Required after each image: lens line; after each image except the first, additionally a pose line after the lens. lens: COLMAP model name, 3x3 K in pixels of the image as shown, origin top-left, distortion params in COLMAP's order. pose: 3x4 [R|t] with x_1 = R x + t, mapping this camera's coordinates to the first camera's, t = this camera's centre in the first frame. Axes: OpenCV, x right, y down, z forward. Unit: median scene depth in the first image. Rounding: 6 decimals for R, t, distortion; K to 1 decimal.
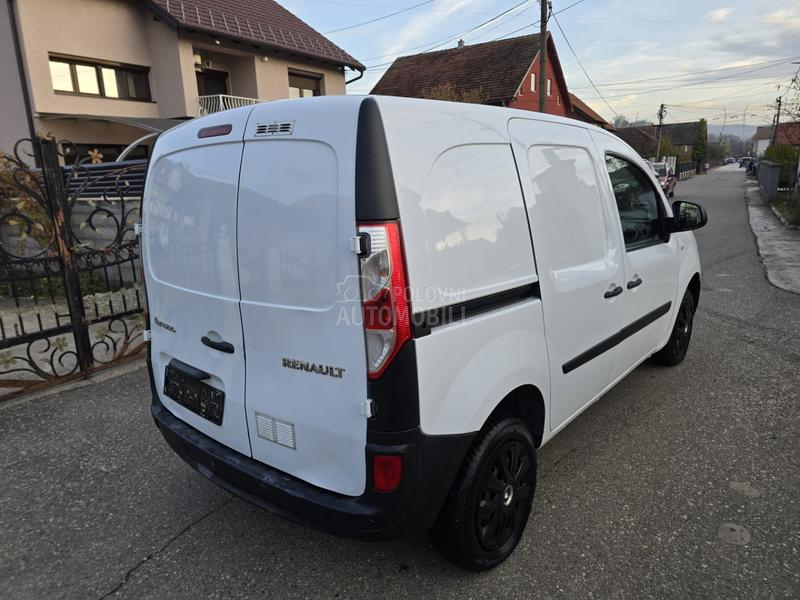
lens RADIAL K [[537.1, 0, 395.7], [0, 537.1, 301.2], [0, 0, 1]] dist [0.059557, -0.051007]
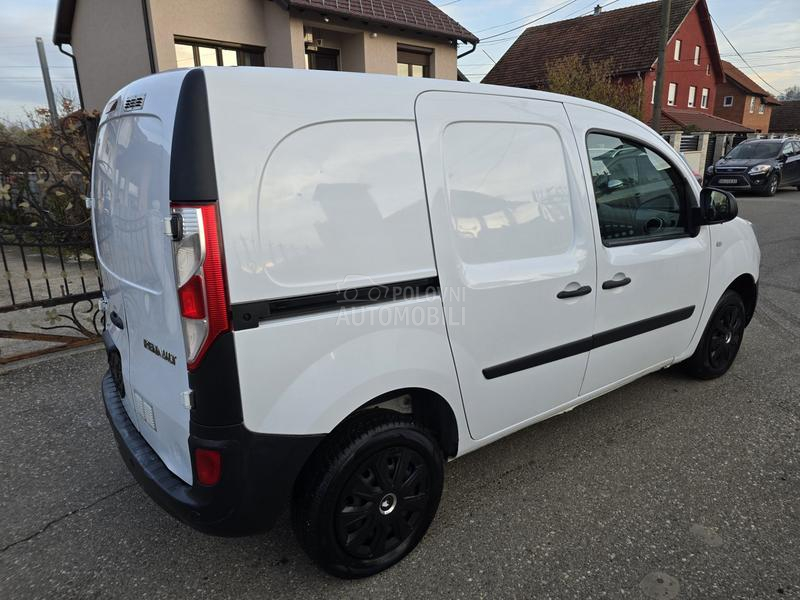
lens RADIAL K [[537.1, 0, 403.2], [0, 537.1, 302.9], [0, 0, 1]] dist [0.059557, -0.051007]
pose [[0.976518, 0.067866, -0.204466, 0.238357], [-0.059281, 0.997095, 0.047833, -0.019054], [0.207118, -0.034589, 0.977704, 0.065018]]
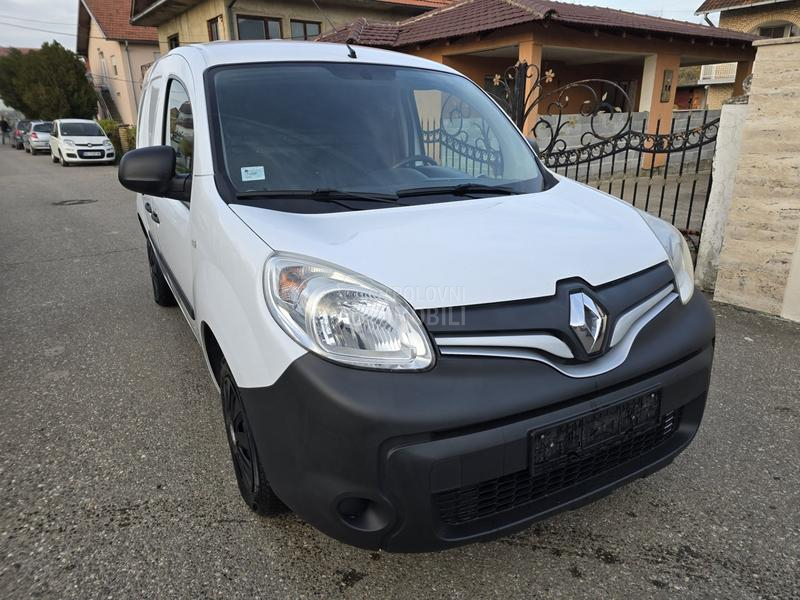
lens RADIAL K [[537.1, 0, 397.0], [0, 537.1, 299.5], [0, 0, 1]] dist [0.059557, -0.051007]
pose [[-0.352400, 0.338055, -0.872659, 0.994959], [-0.186573, 0.888381, 0.419488, -0.328157], [0.917063, 0.310642, -0.249994, 1.408031]]
